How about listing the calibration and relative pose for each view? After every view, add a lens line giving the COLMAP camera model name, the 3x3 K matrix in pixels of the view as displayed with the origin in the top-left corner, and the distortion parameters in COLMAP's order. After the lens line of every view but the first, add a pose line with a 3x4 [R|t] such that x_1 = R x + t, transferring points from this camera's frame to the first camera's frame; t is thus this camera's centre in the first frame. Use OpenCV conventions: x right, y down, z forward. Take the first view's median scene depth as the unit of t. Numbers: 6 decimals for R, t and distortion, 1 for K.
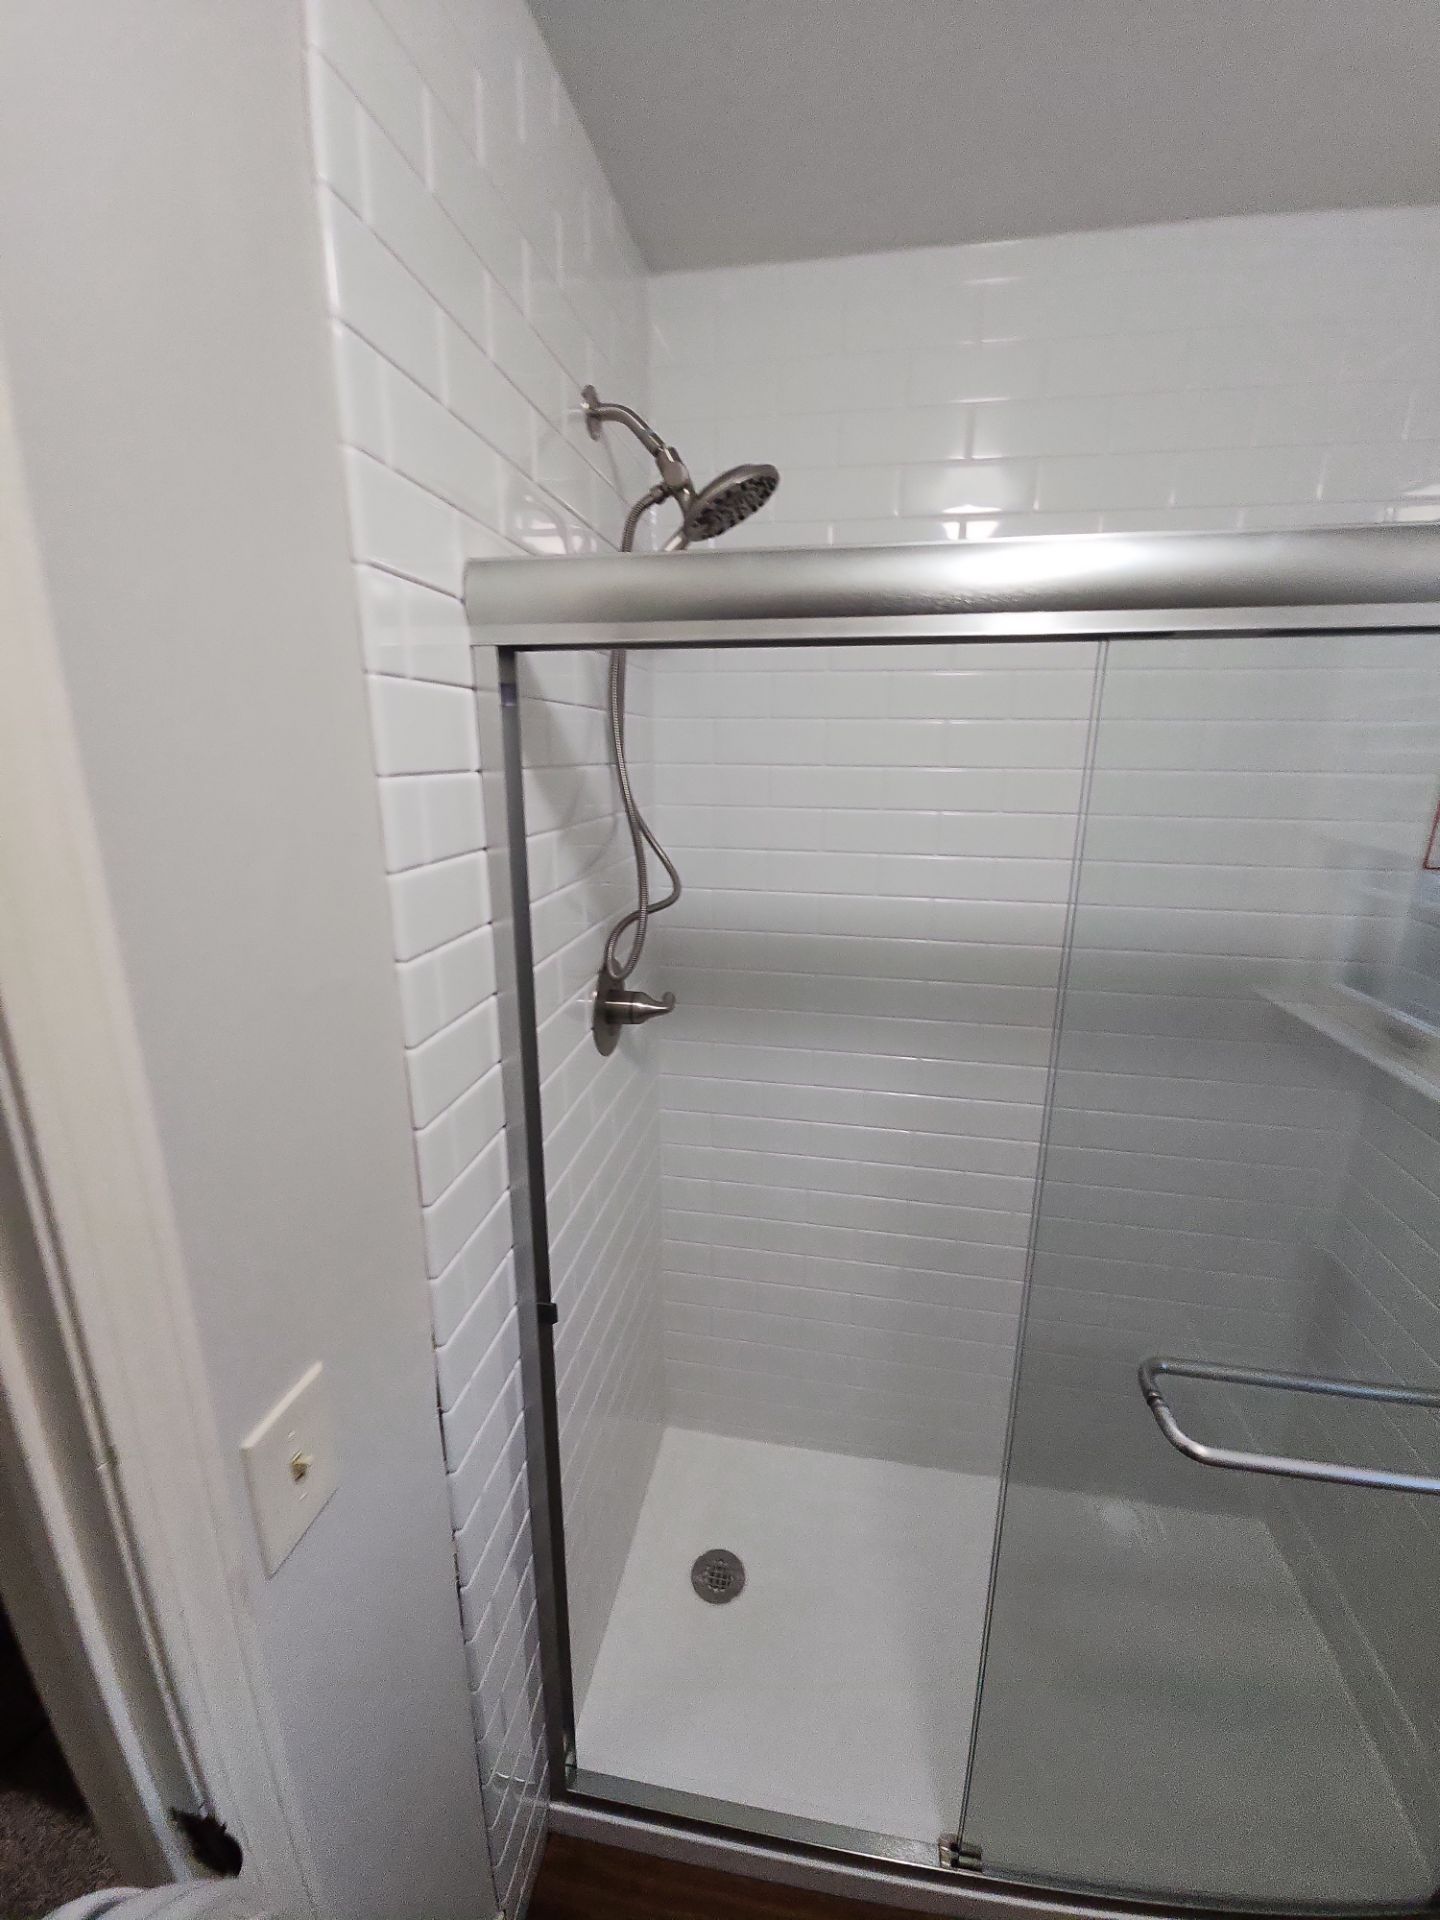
lens RADIAL K [[779.9, 0, 719.0], [0, 779.9, 964.7], [0, 0, 1]] dist [0.010955, -0.008457]
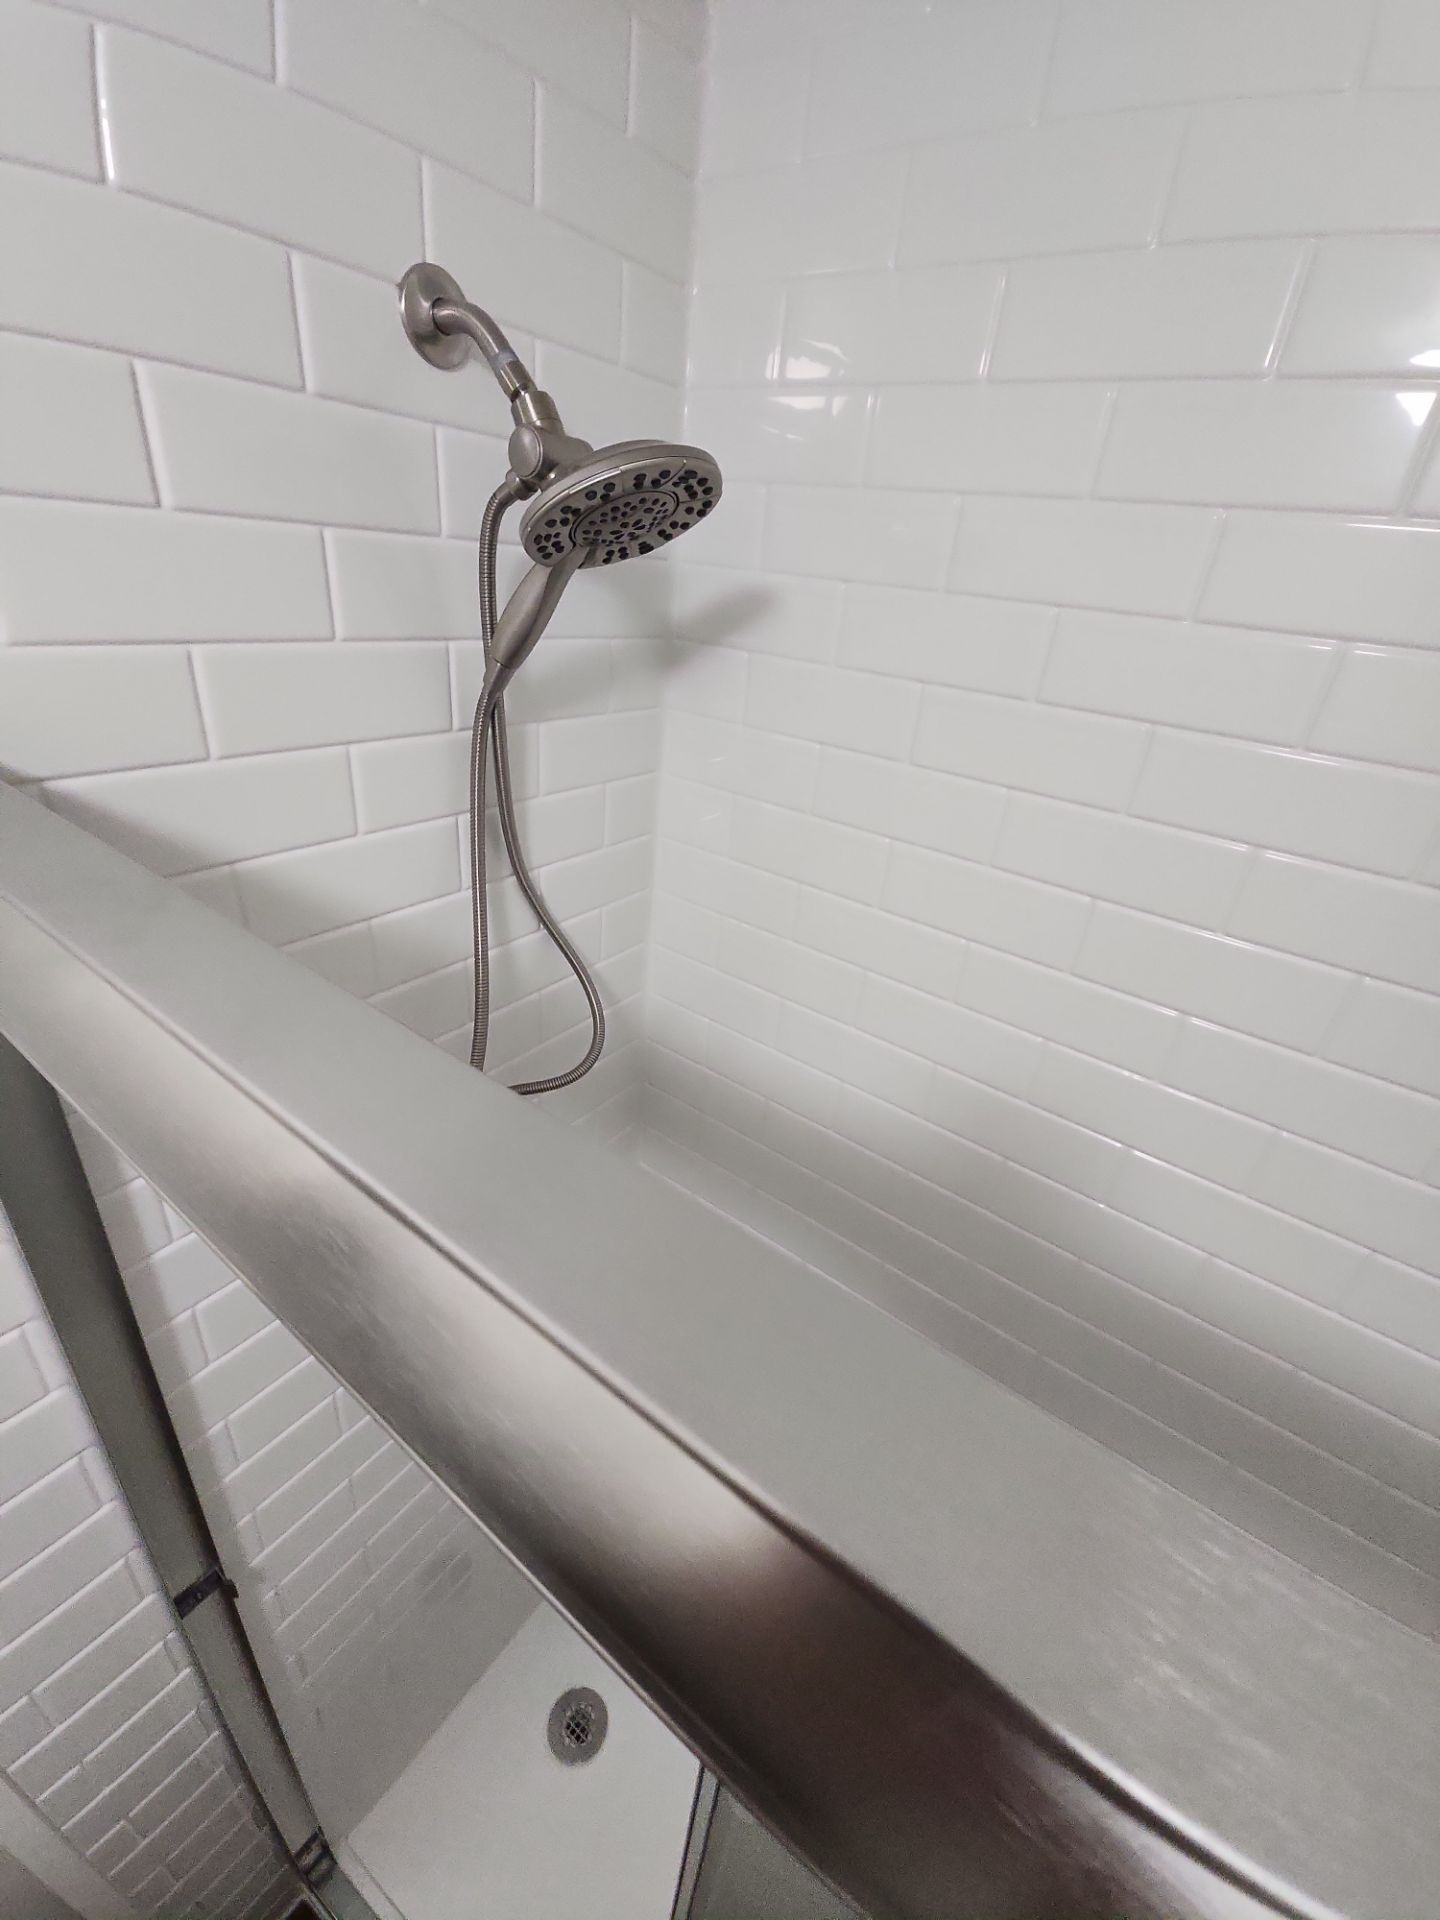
lens RADIAL K [[779.9, 0, 722.6], [0, 779.9, 959.7], [0, 0, 1]] dist [0.010955, -0.008457]
pose [[0.896169, 0.270335, -0.351853, 0.326755], [-0.205434, 0.955653, 0.211006, -0.419033], [0.393292, -0.116814, 0.911963, 0.509477]]
